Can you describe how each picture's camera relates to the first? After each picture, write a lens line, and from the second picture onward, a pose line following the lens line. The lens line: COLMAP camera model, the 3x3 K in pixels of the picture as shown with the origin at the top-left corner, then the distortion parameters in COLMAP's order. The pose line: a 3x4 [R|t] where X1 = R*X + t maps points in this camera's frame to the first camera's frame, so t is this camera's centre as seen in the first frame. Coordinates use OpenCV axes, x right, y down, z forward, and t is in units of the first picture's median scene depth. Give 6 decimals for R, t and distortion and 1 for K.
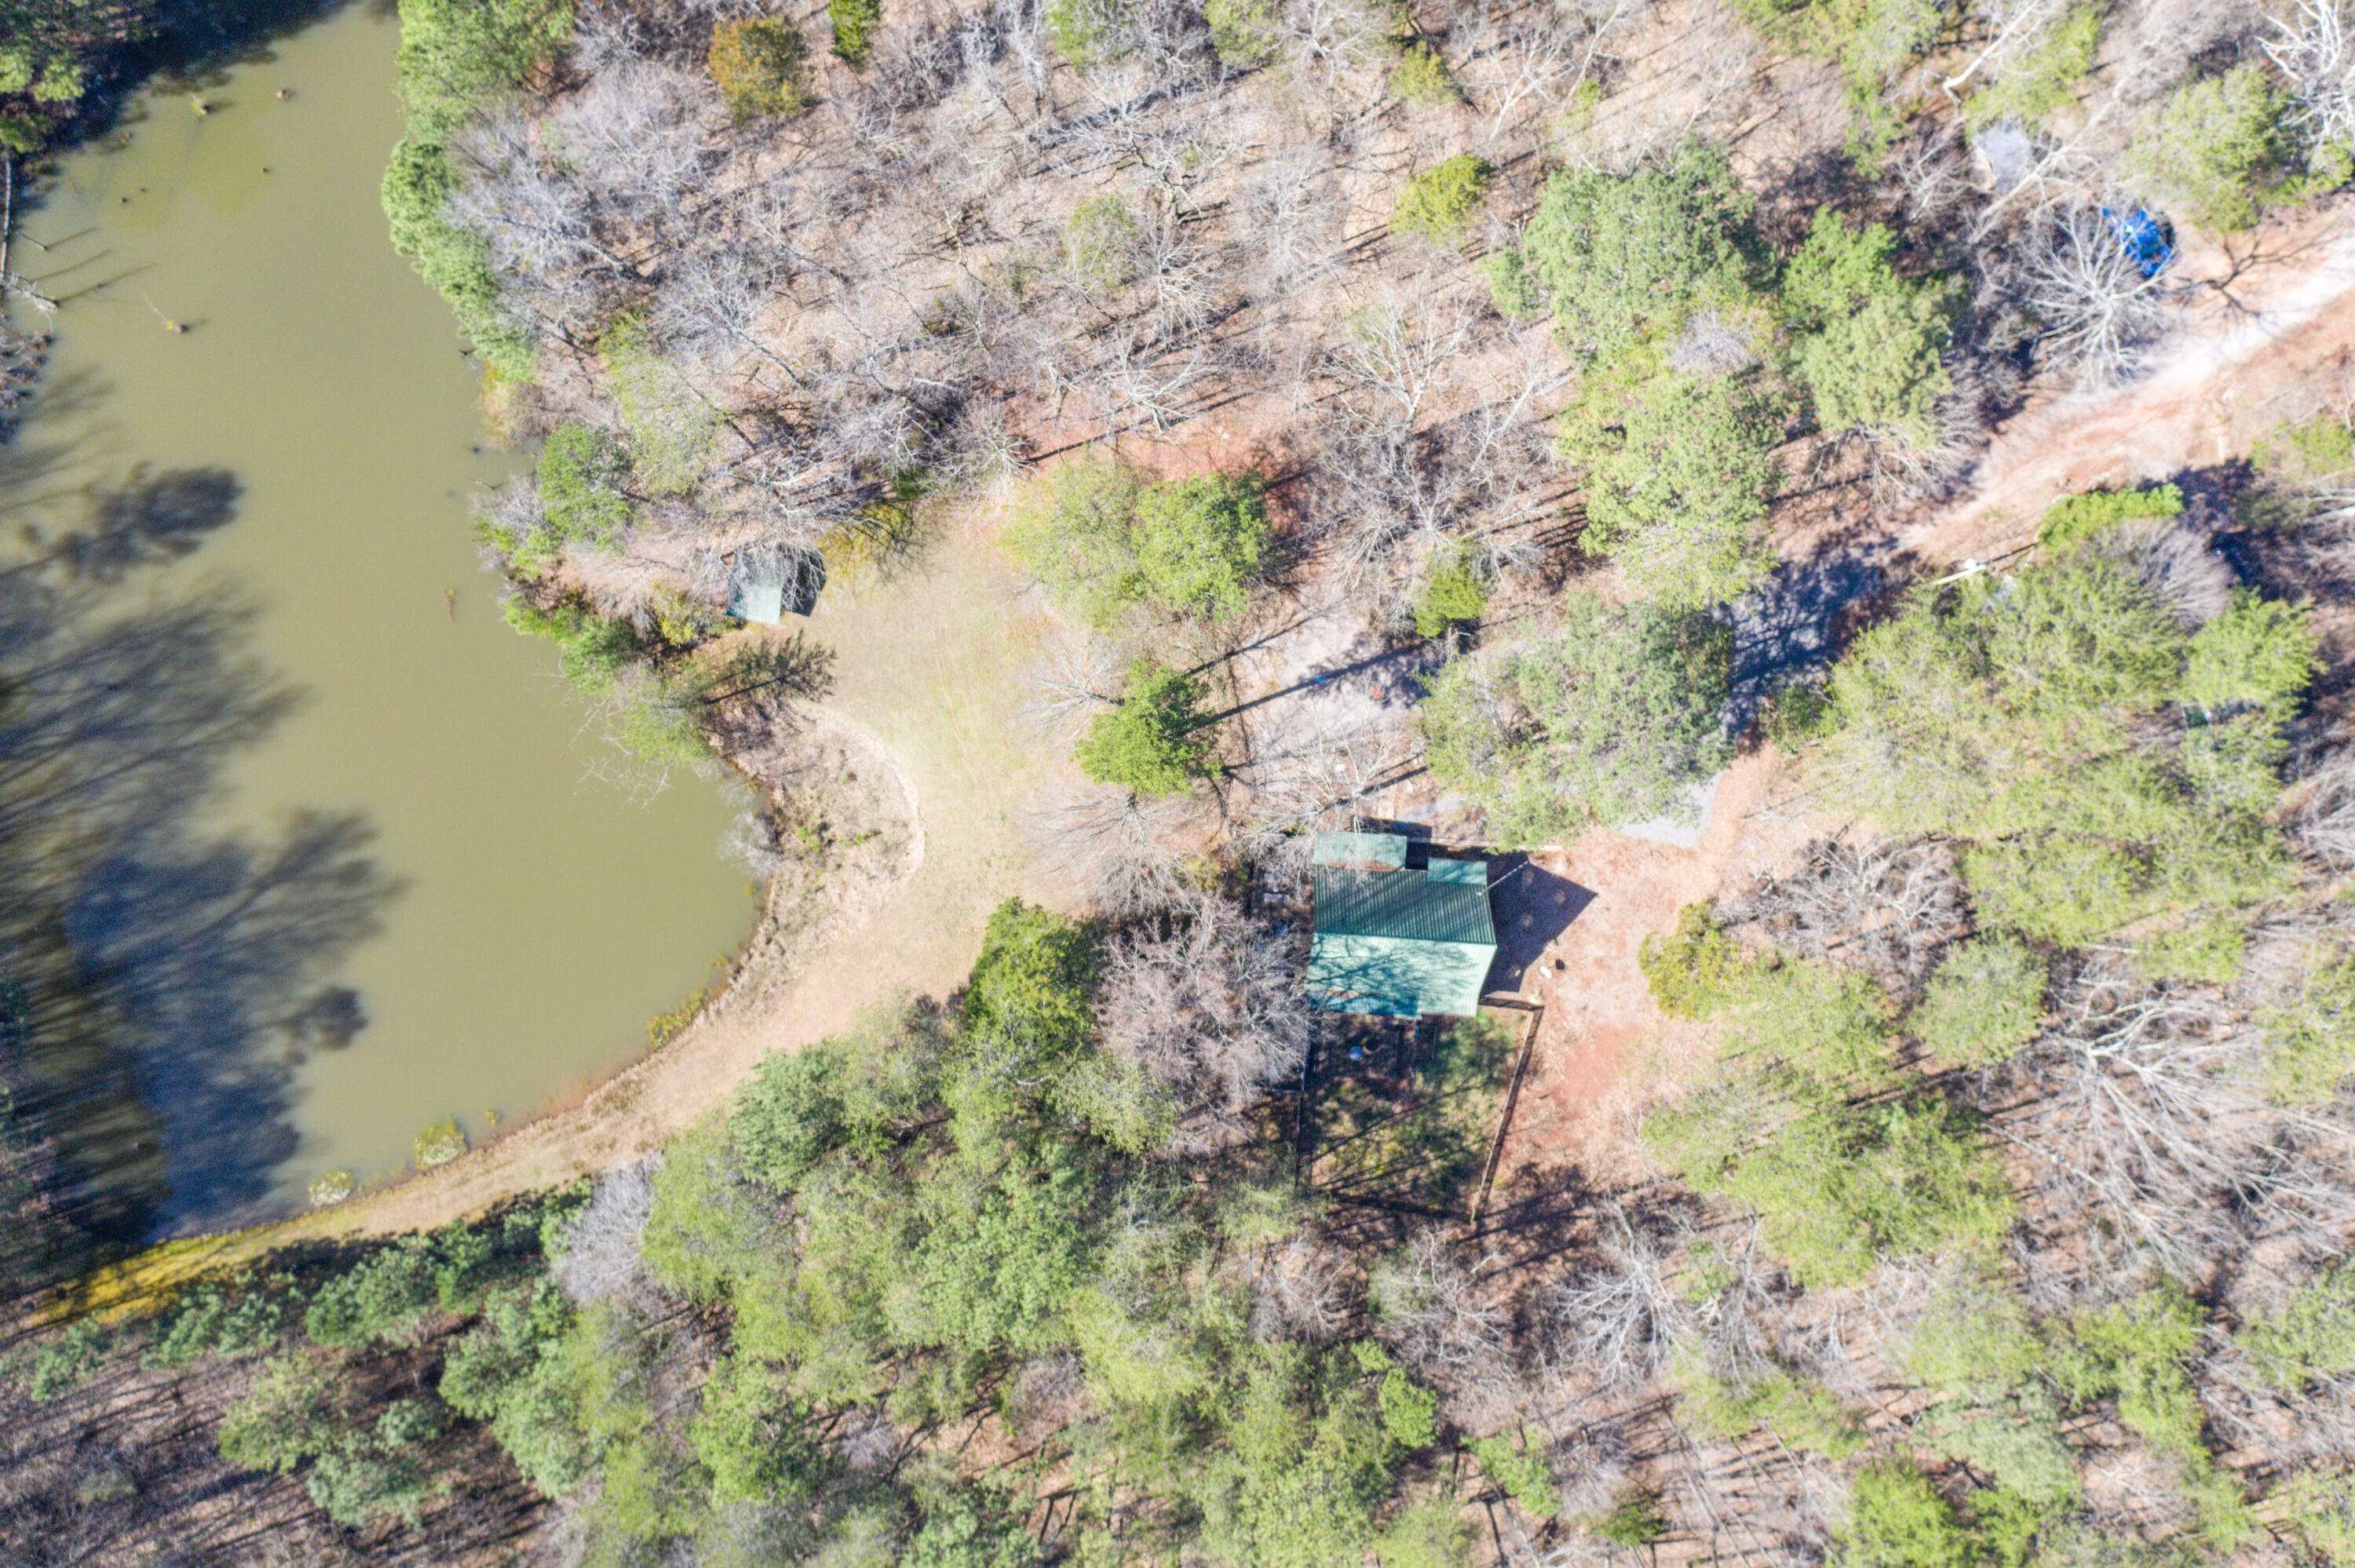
lens RADIAL K [[1871.7, 0, 1164.3], [0, 1871.7, 782.9], [0, 0, 1]] dist [0.000705, 0.000839]
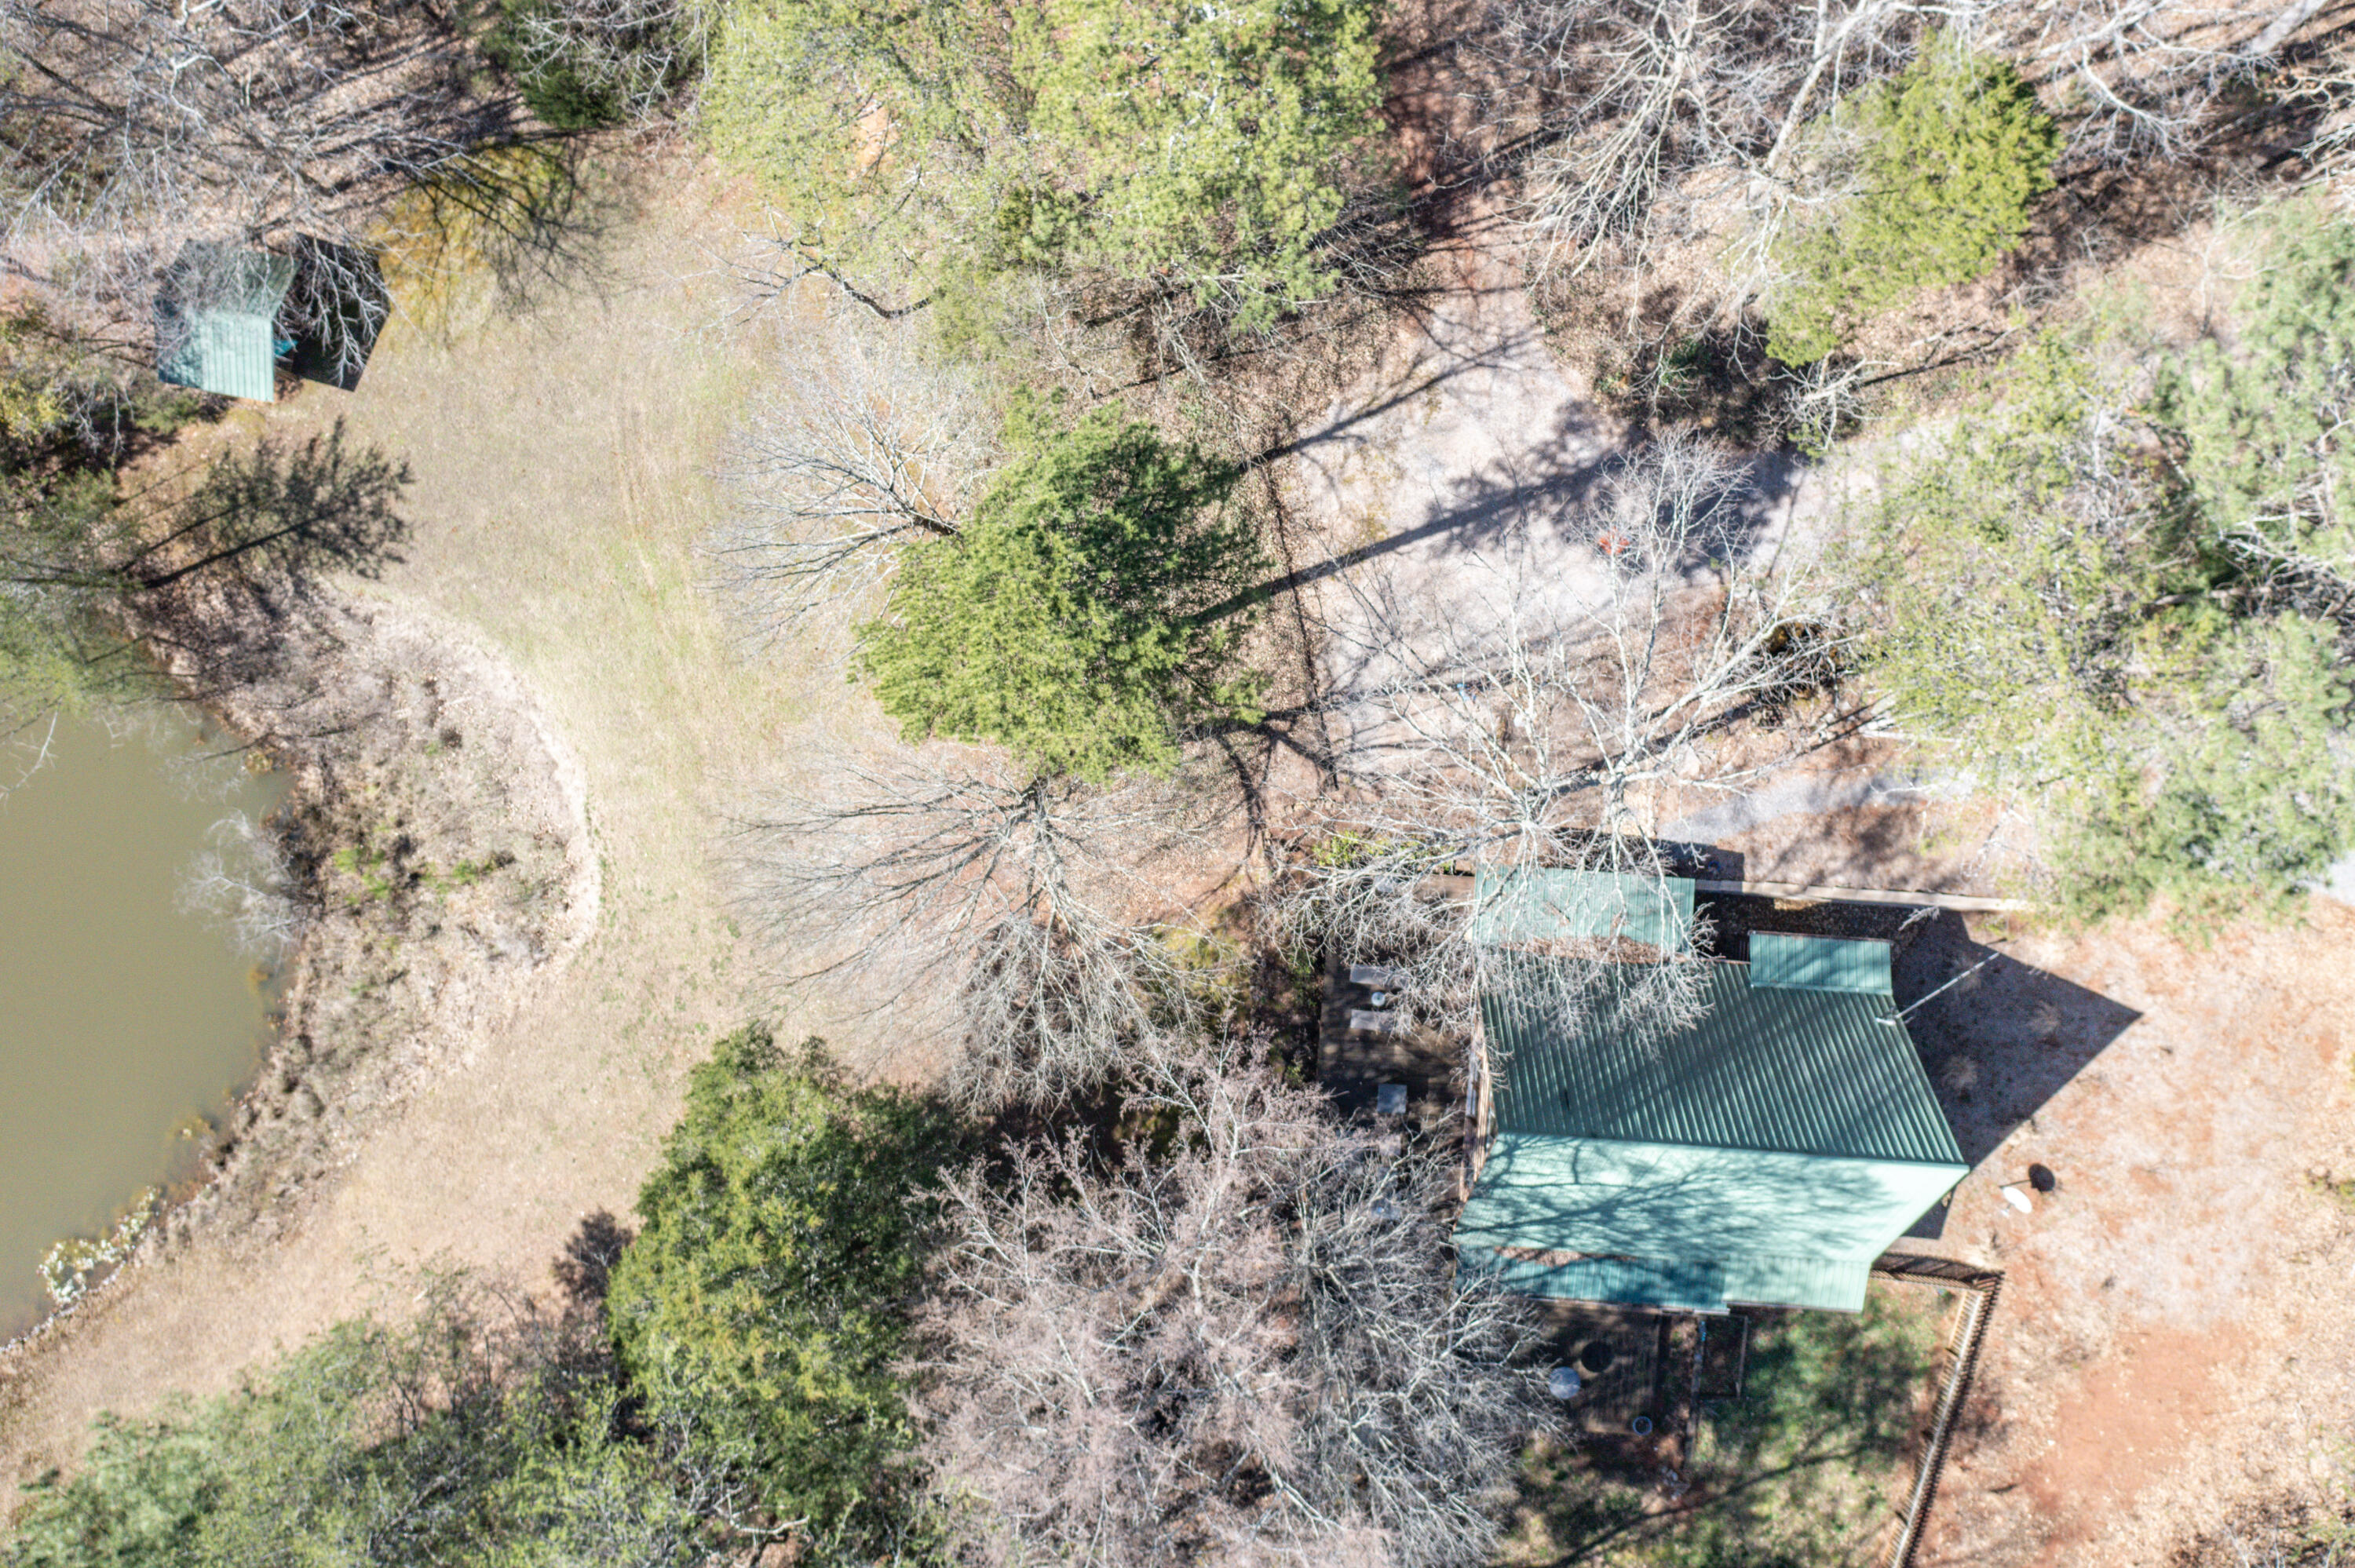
lens RADIAL K [[1871.7, 0, 1182.8], [0, 1871.7, 780.3], [0, 0, 1]] dist [0.000705, 0.000839]
pose [[0.999893, 0.002597, 0.014392, 0.008832], [-0.002620, 0.999995, 0.001585, 0.006191], [-0.014388, -0.001623, 0.999895, 0.570056]]
